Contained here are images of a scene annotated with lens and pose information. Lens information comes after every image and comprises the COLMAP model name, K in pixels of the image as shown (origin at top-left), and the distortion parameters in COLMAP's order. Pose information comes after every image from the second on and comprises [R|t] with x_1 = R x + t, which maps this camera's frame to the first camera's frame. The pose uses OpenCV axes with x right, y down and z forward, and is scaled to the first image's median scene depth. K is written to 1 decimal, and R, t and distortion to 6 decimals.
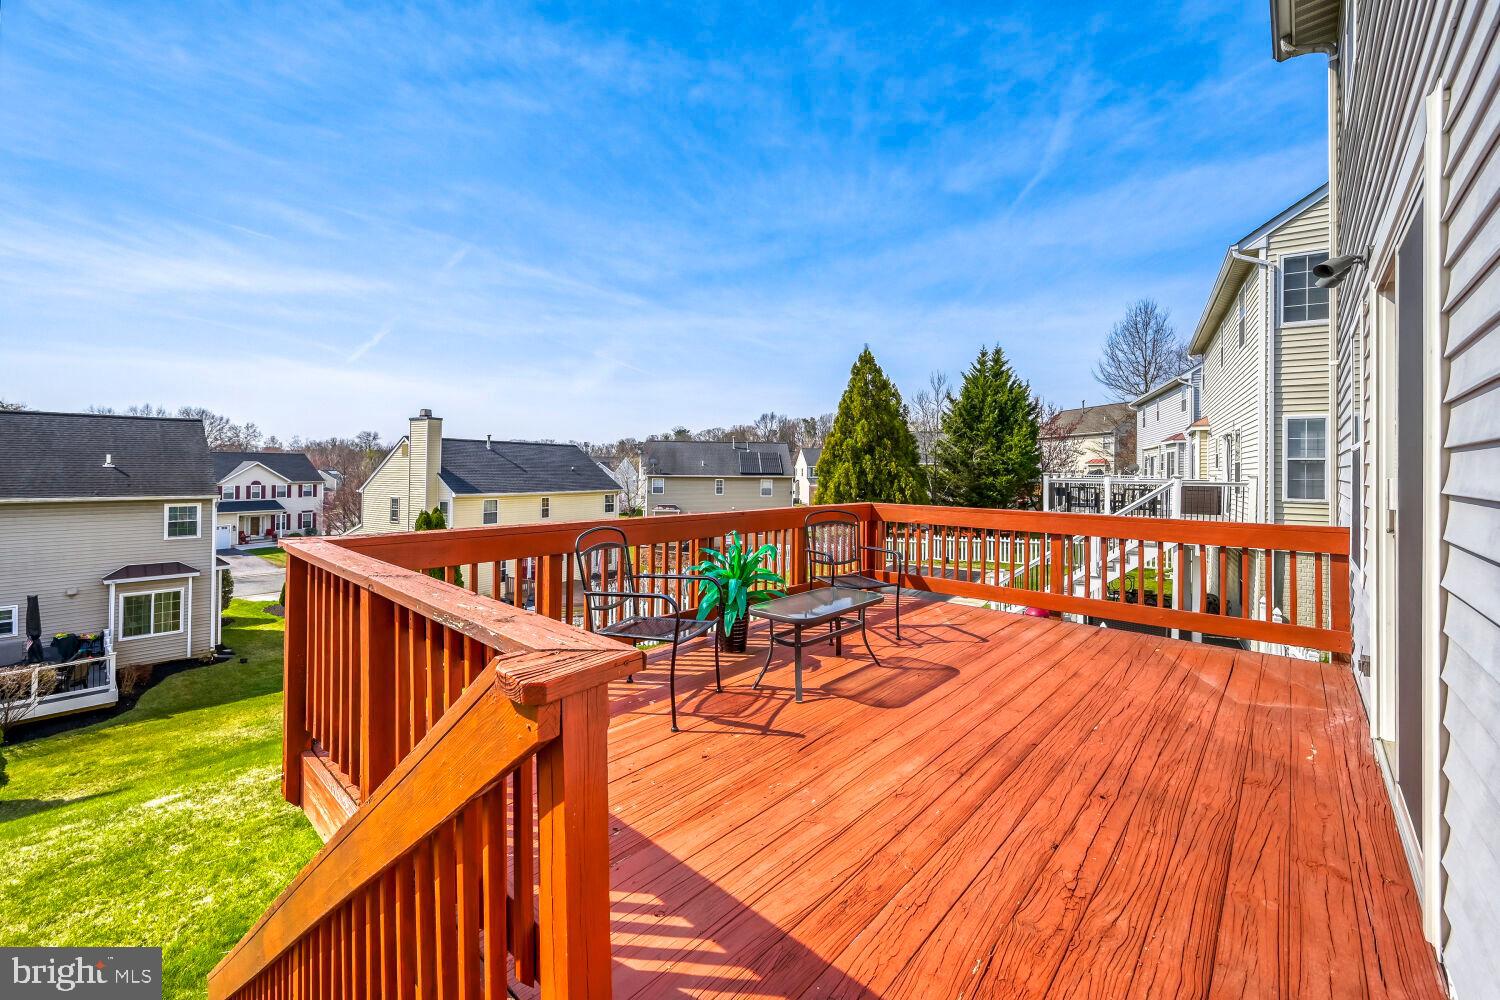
lens RADIAL K [[604.6, 0, 747.3], [0, 604.6, 467.1], [0, 0, 1]] dist [0.002575, 0.000320]
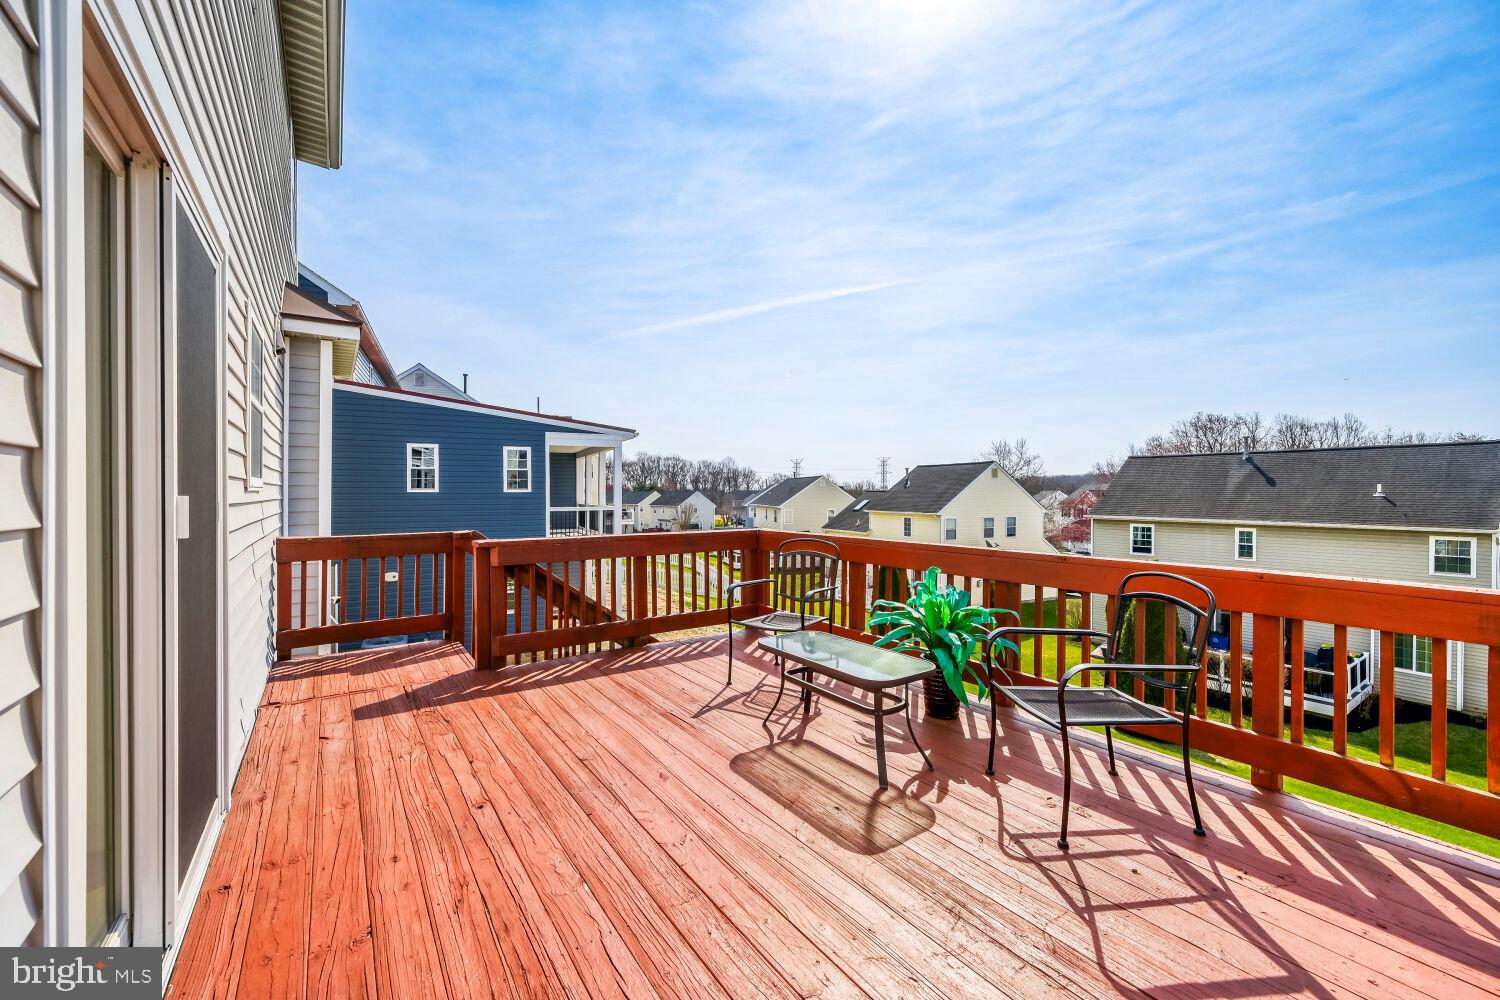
lens RADIAL K [[599.8, 0, 749.7], [0, 599.8, 500.1], [0, 0, 1]] dist [-0.002821, -0.000172]
pose [[-0.219366, 0.004343, -0.975633, 0.165883], [-0.000676, 0.999989, 0.004604, 0.002116], [0.975642, 0.001670, -0.219360, 0.187313]]
